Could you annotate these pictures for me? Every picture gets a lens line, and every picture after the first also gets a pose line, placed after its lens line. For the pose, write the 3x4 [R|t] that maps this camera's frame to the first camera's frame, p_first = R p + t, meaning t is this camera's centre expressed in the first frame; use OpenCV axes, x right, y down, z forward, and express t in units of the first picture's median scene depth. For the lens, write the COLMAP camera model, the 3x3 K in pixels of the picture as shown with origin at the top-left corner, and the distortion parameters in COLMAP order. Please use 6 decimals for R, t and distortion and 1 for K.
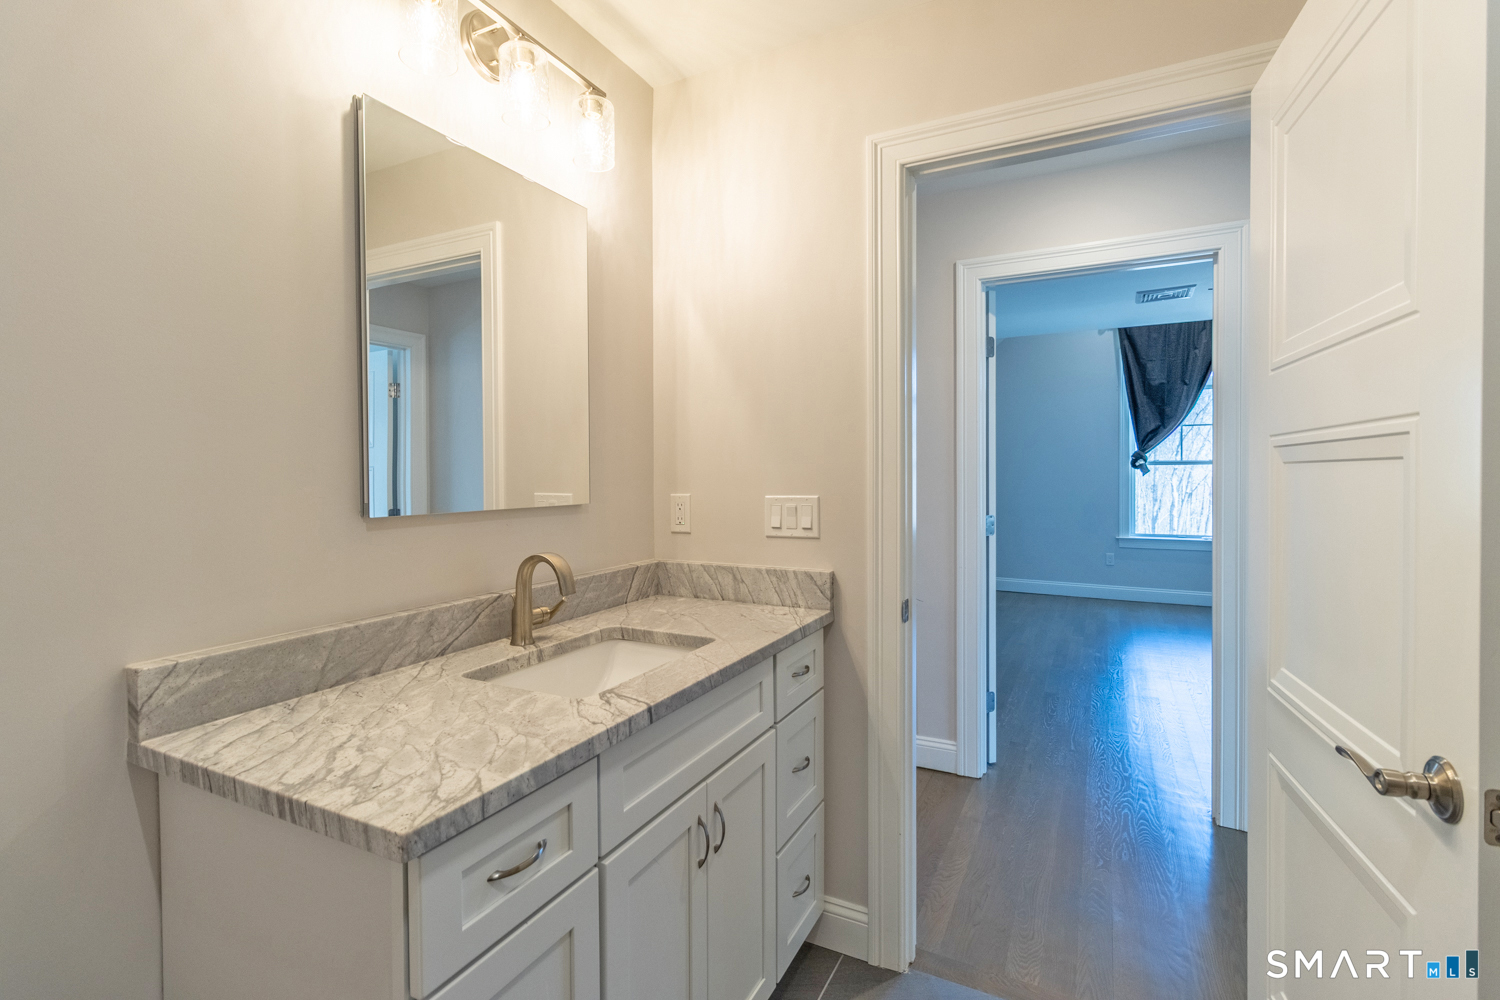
lens RADIAL K [[690.8, 0, 752.2], [0, 690.8, 479.9], [0, 0, 1]] dist [-0.001141, 0.000278]
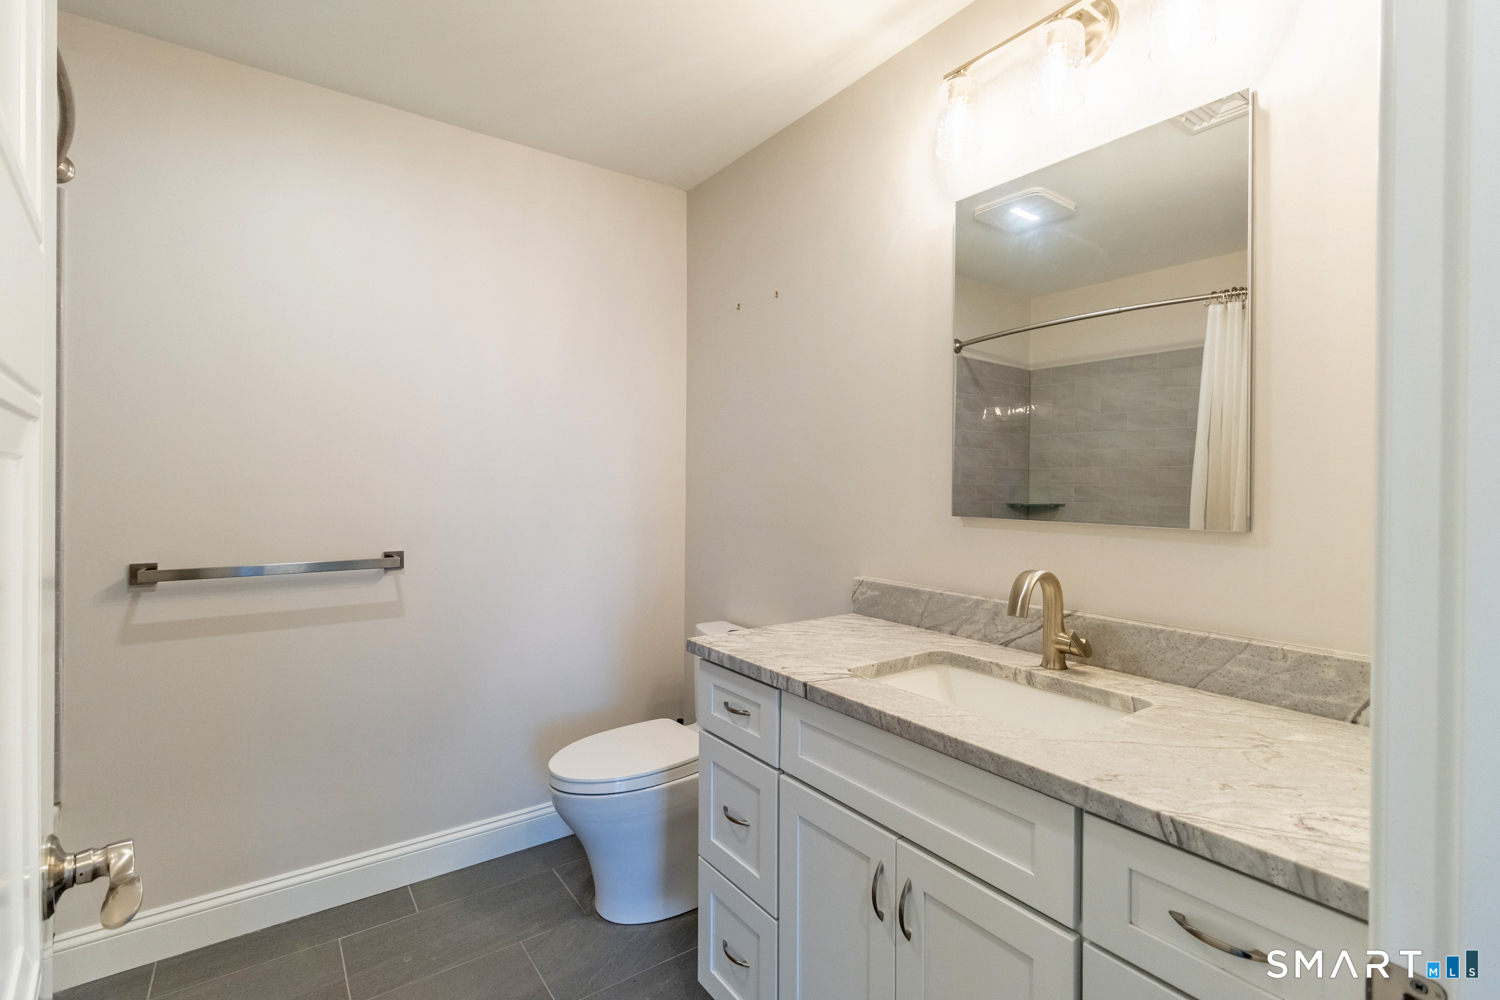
lens RADIAL K [[690.8, 0, 752.2], [0, 690.8, 479.9], [0, 0, 1]] dist [-0.001141, 0.000278]
pose [[-0.463495, -0.001944, -0.886098, 0.511382], [-0.014526, 0.999880, 0.005405, -0.010881], [0.885981, 0.015376, -0.463467, 0.801480]]
